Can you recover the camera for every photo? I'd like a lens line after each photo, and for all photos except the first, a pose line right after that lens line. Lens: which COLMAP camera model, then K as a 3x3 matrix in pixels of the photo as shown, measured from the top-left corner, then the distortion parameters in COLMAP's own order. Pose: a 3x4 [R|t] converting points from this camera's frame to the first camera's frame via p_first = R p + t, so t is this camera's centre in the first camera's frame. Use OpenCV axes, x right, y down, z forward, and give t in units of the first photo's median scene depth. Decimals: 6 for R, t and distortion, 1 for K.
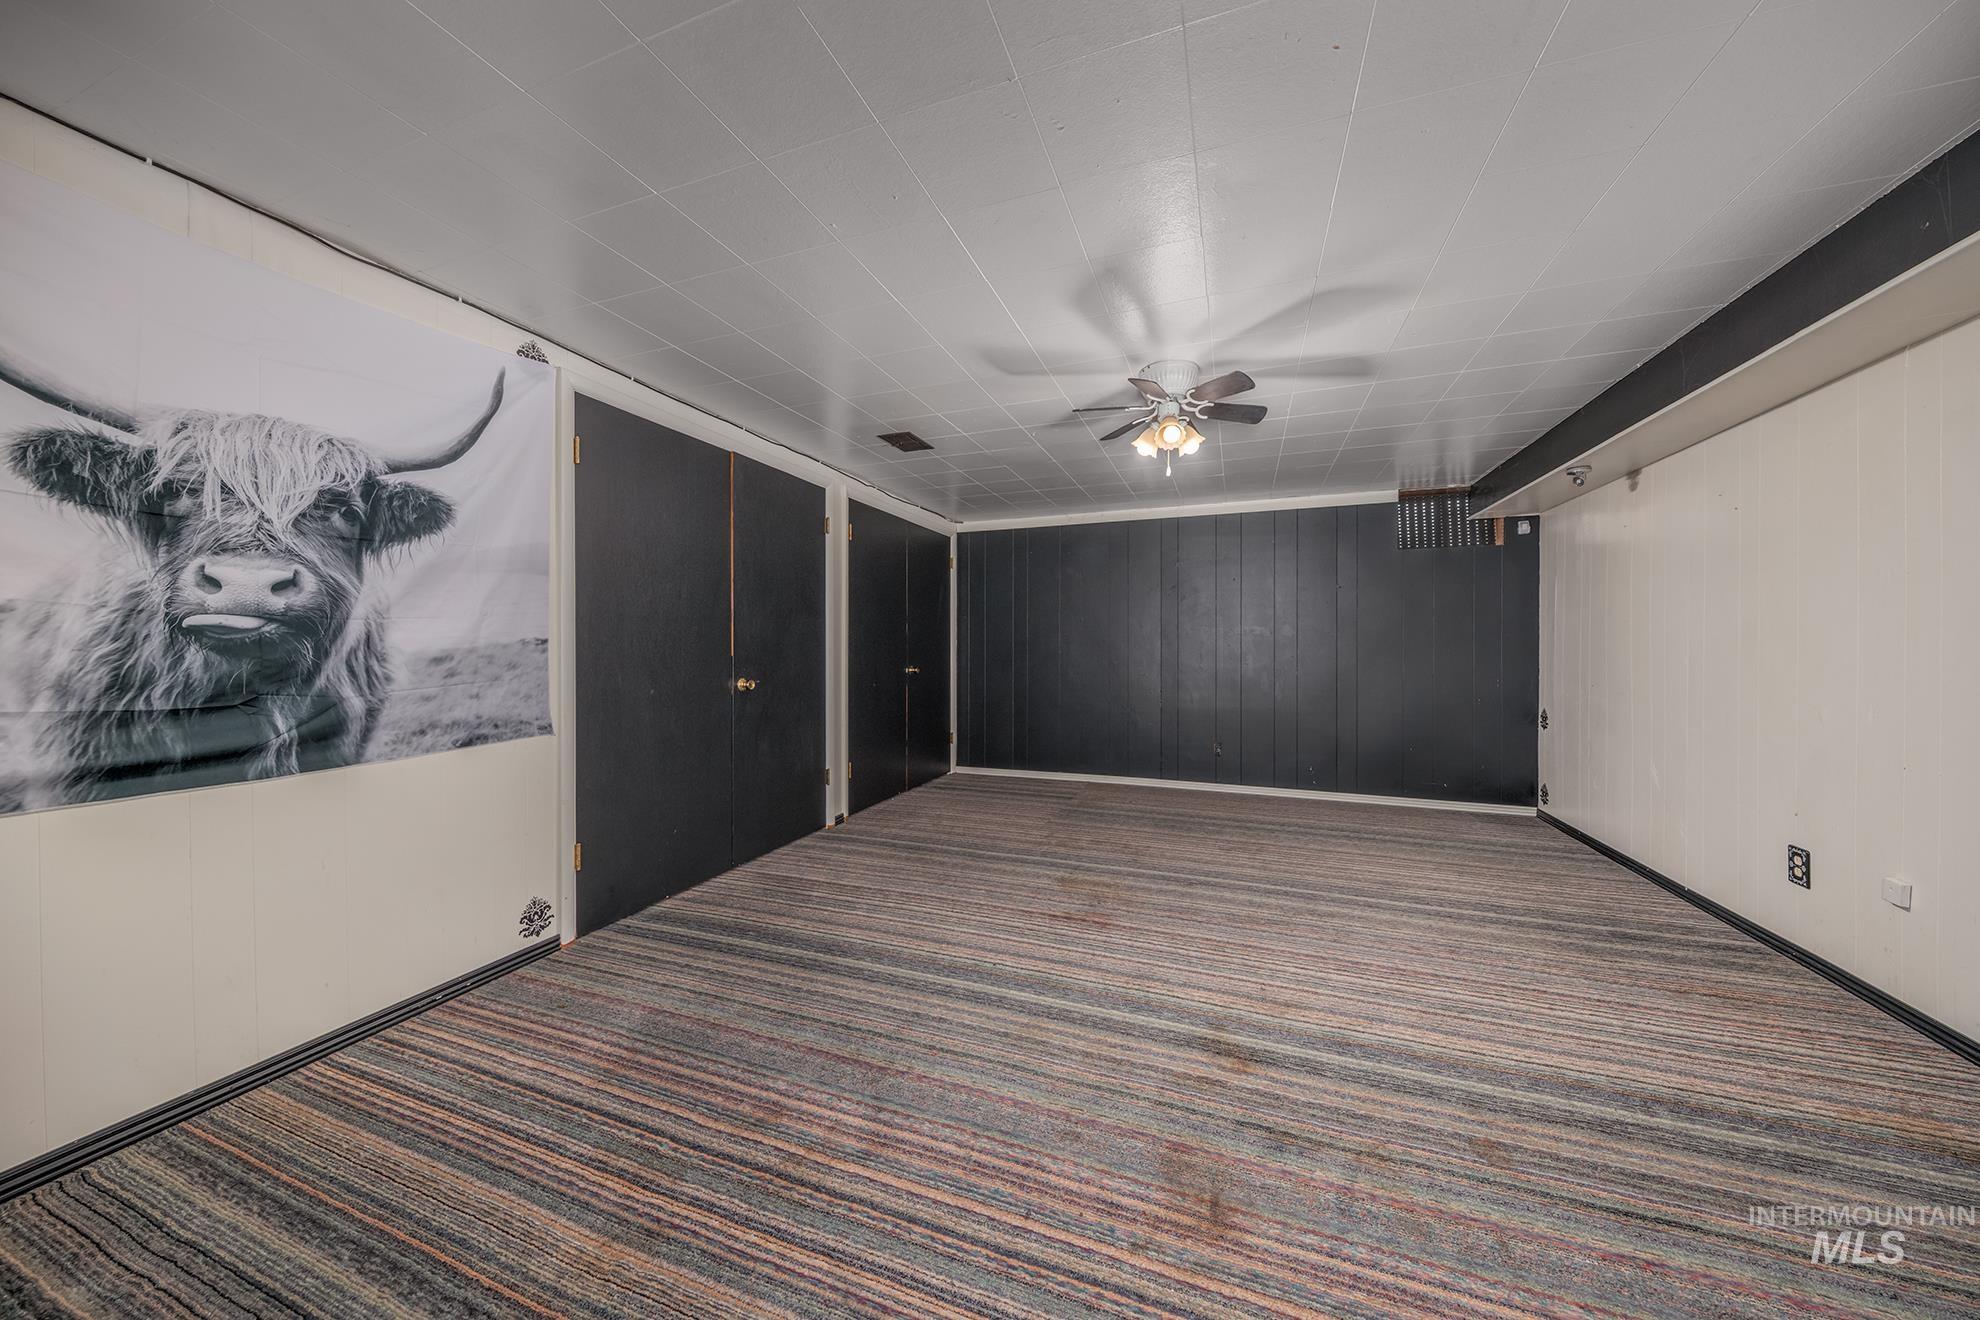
lens RADIAL K [[639.2, 0, 990.0], [0, 639.2, 660.0], [0, 0, 1]] dist [0.026333, -0.007491]
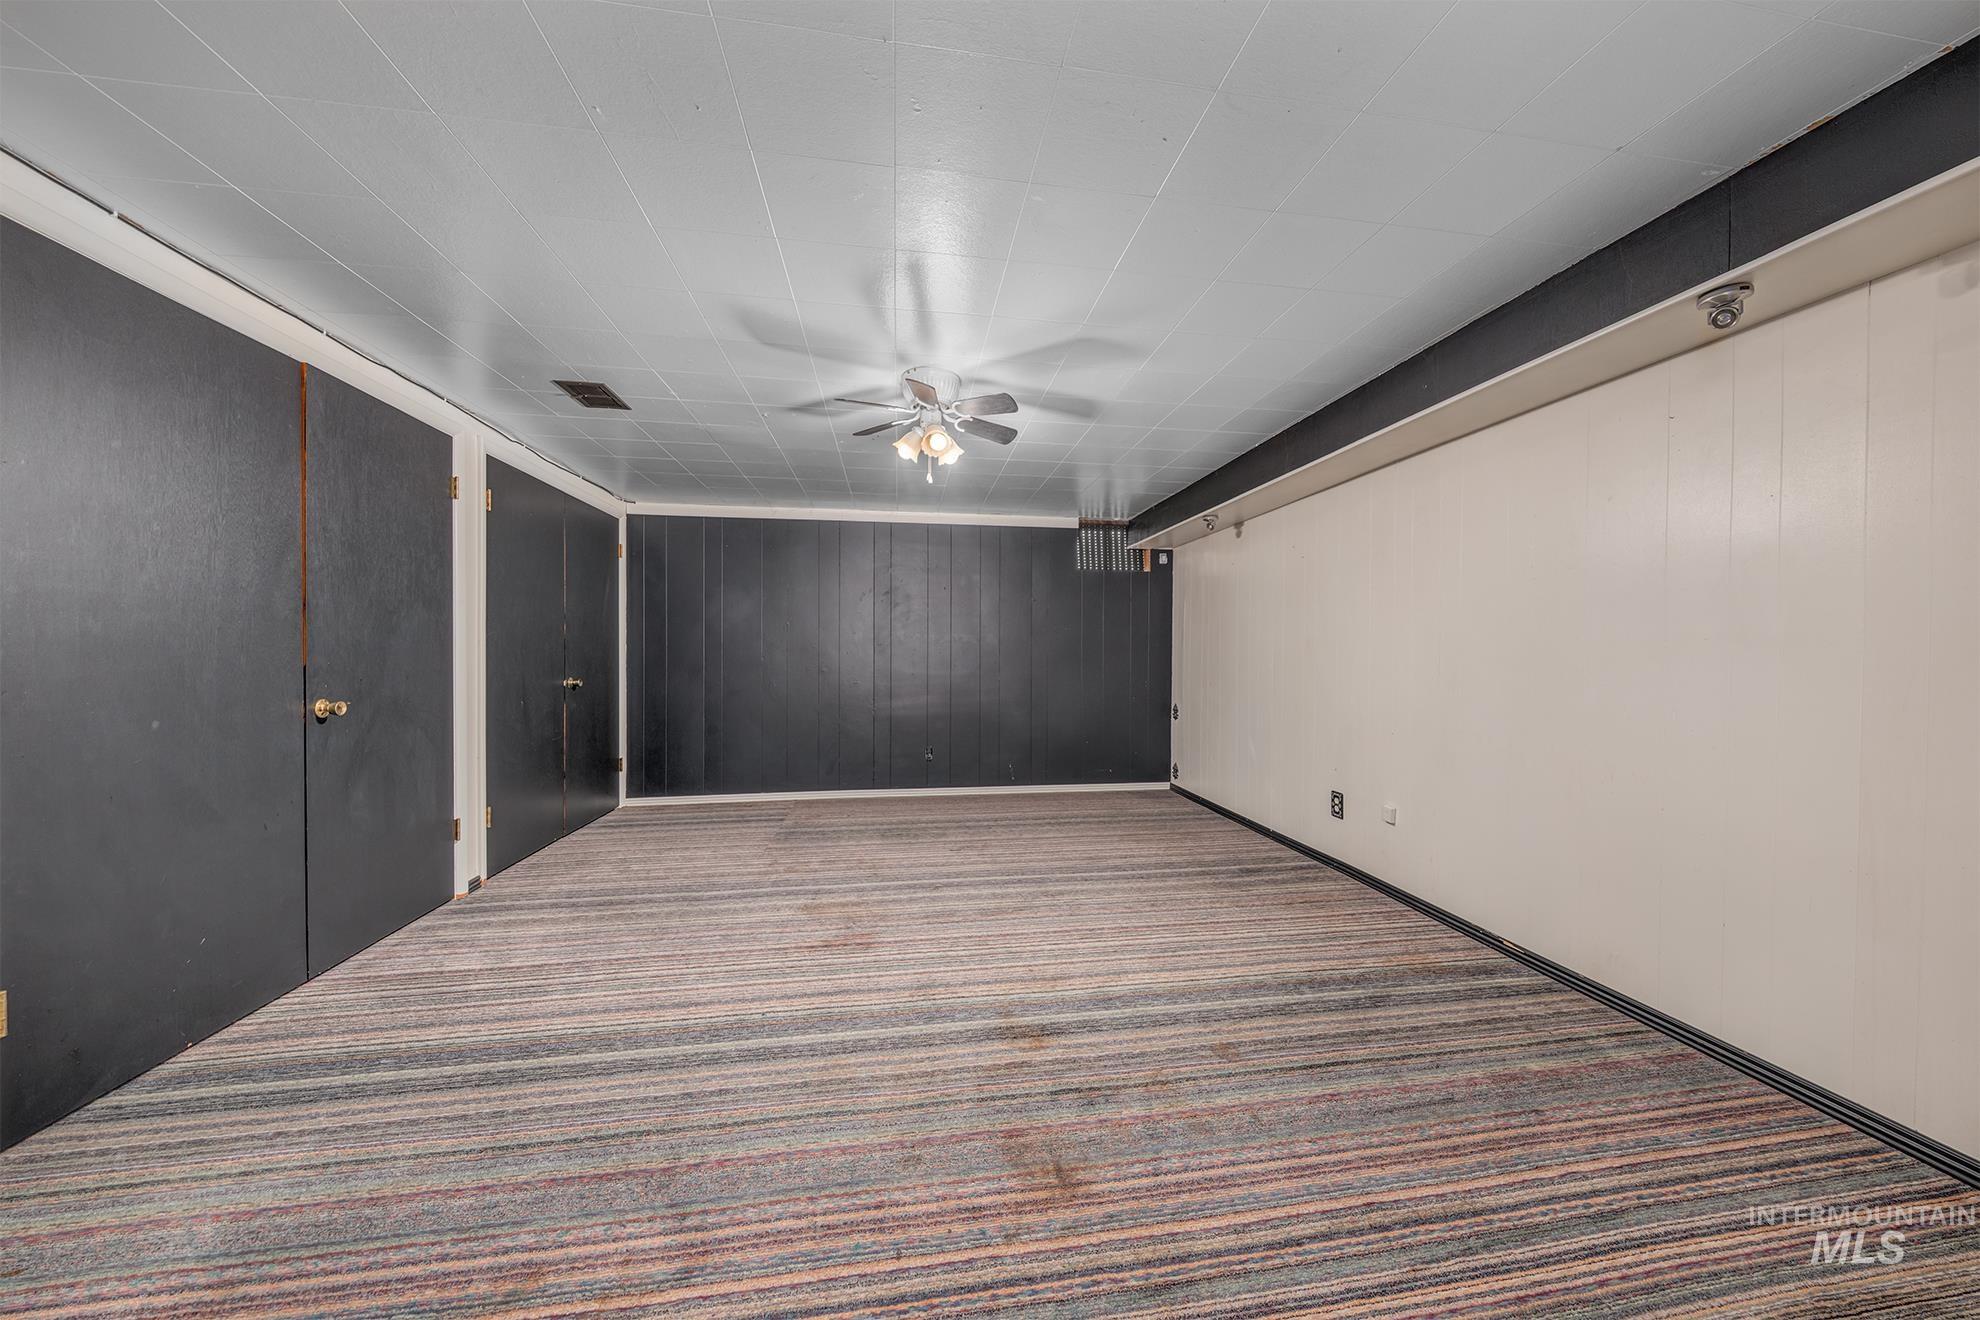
lens RADIAL K [[672.4, 0, 989.3], [0, 672.4, 673.0], [0, 0, 1]] dist [0.020546, -0.005362]
pose [[0.879094, -0.012165, 0.476494, -0.149481], [0.008048, 0.999911, 0.010681, -0.001876], [-0.476581, -0.005555, 0.879113, 0.035346]]
